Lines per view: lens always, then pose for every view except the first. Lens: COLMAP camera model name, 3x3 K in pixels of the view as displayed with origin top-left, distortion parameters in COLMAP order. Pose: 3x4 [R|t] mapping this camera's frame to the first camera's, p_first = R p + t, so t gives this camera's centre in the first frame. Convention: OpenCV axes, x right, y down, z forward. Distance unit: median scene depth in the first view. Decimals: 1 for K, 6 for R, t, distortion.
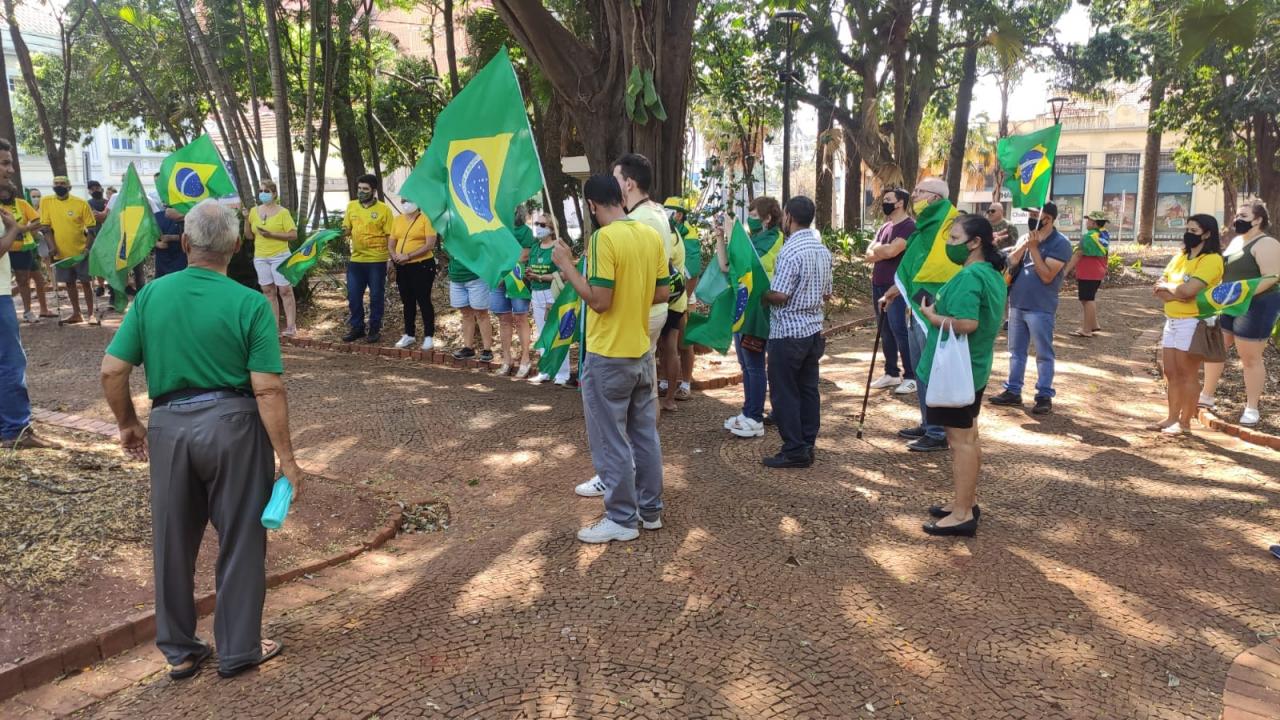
lens RADIAL K [[960.4, 0, 649.4], [0, 960.4, 353.4], [0, 0, 1]] dist [0.073908, -0.076354]
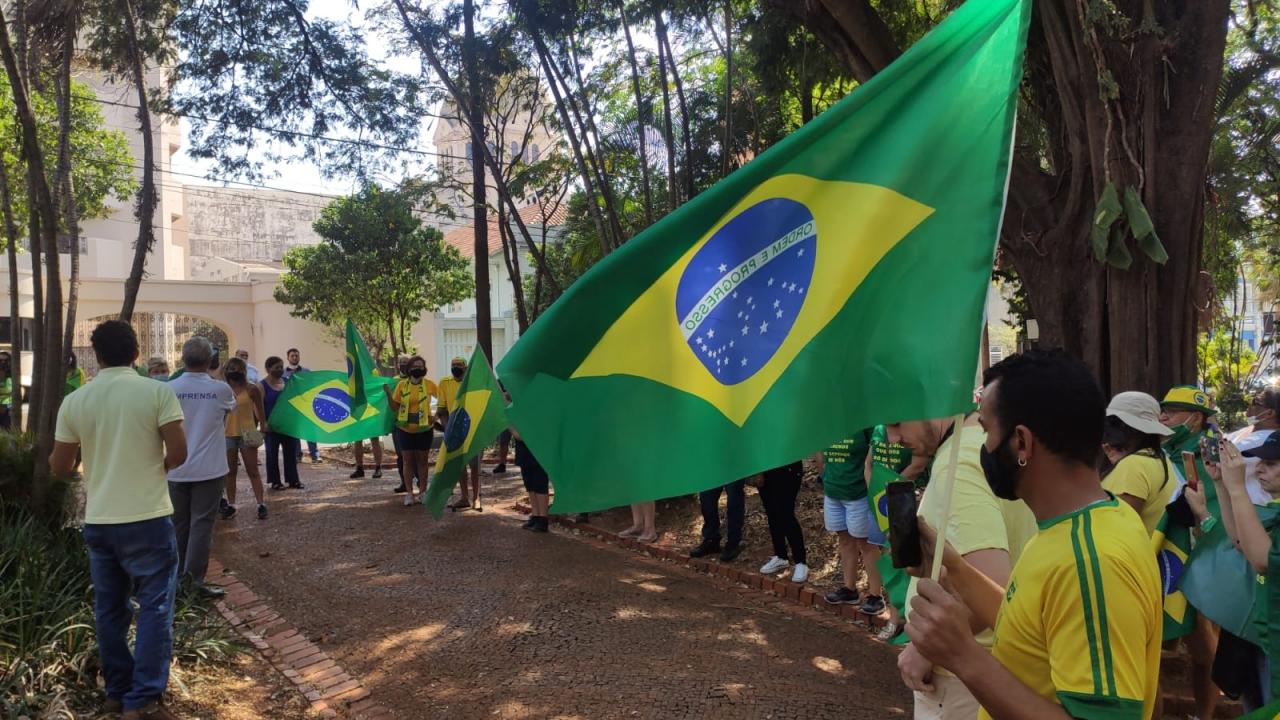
lens RADIAL K [[960.4, 0, 642.2], [0, 960.4, 354.3], [0, 0, 1]] dist [0.073908, -0.076354]
pose [[0.869361, -0.008412, -0.494107, 0.035090], [-0.074121, 0.986325, -0.147204, -0.059435], [0.488588, 0.164597, 0.856849, 0.284040]]
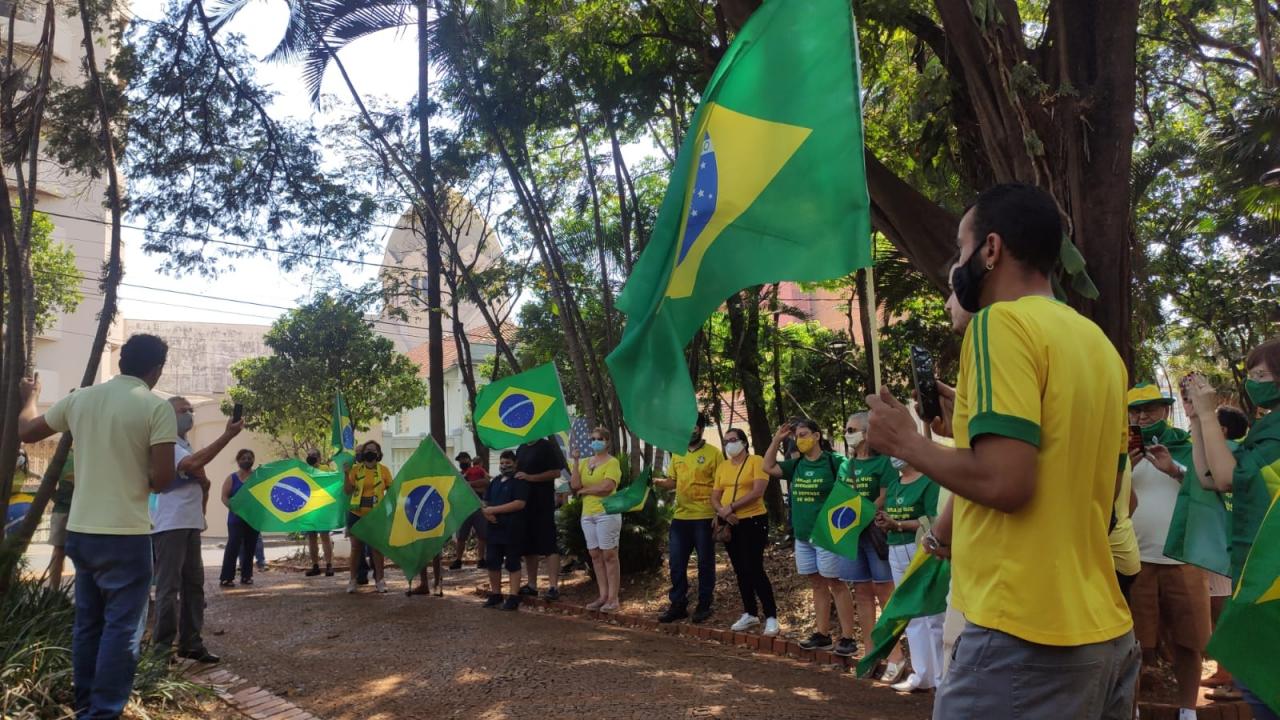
lens RADIAL K [[960.4, 0, 647.3], [0, 960.4, 369.9], [0, 0, 1]] dist [0.073908, -0.076354]
pose [[0.897039, -0.086042, -0.433494, 0.025495], [-0.038391, 0.961987, -0.270383, 0.004886], [0.440280, 0.259187, 0.859637, 0.275867]]
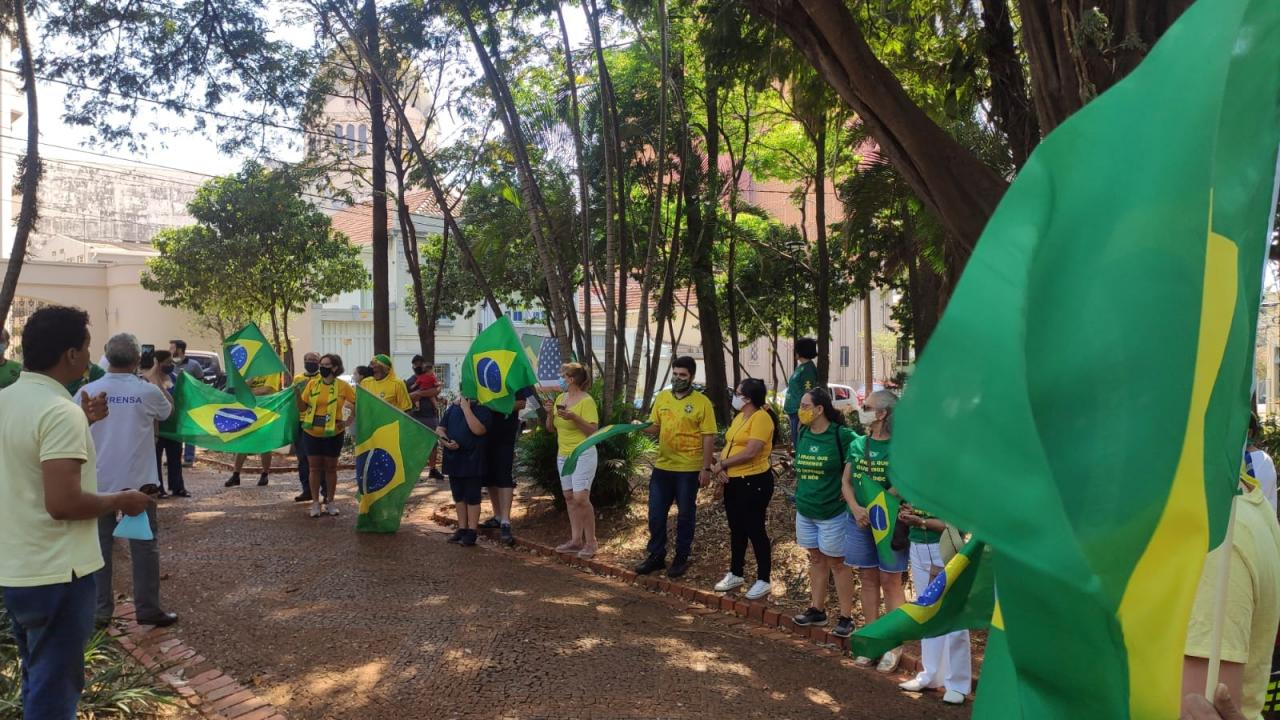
lens RADIAL K [[960.4, 0, 638.1], [0, 960.4, 354.6], [0, 0, 1]] dist [0.073908, -0.076354]
pose [[0.926975, 0.013245, -0.374889, -0.048838], [-0.075849, 0.985352, -0.152736, -0.068893], [0.367375, 0.170017, 0.914401, 0.295335]]
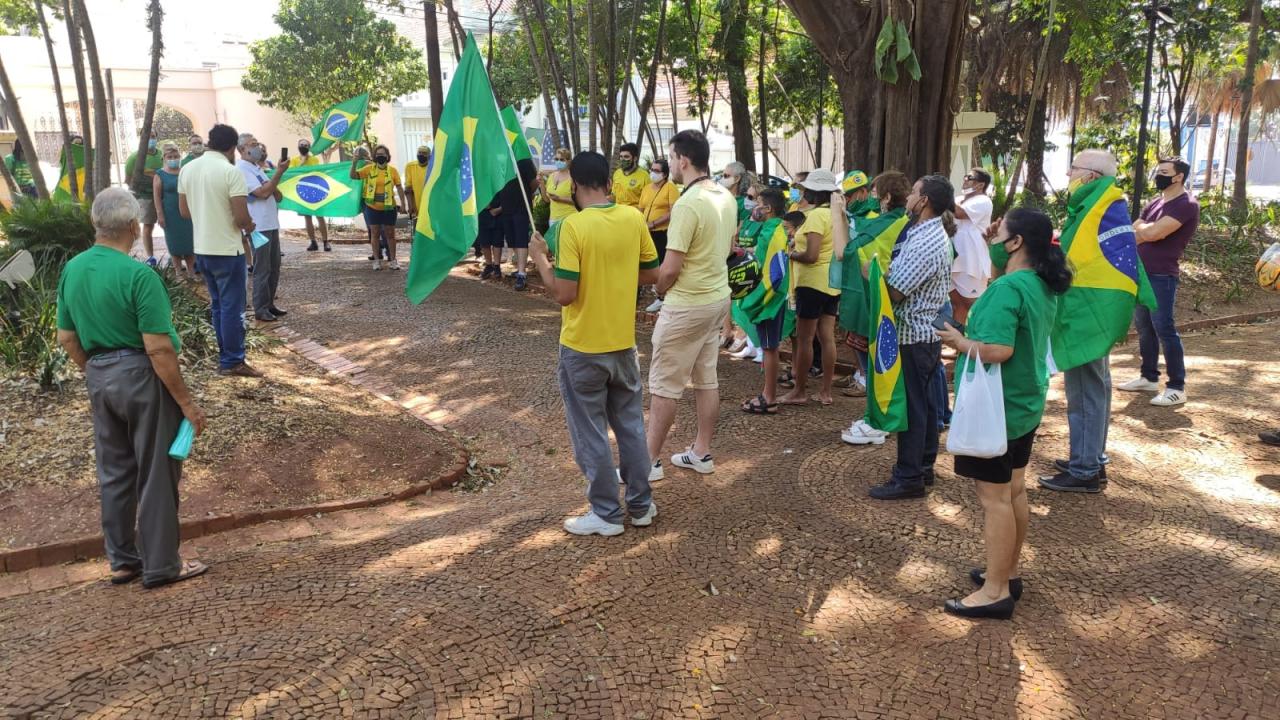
lens RADIAL K [[960.4, 0, 652.3], [0, 960.4, 366.0], [0, 0, 1]] dist [0.073908, -0.076354]
pose [[0.889121, 0.099628, -0.446697, 0.219568], [-0.074428, 0.994502, 0.073662, -0.024978], [0.451580, -0.032247, 0.891648, 0.080695]]
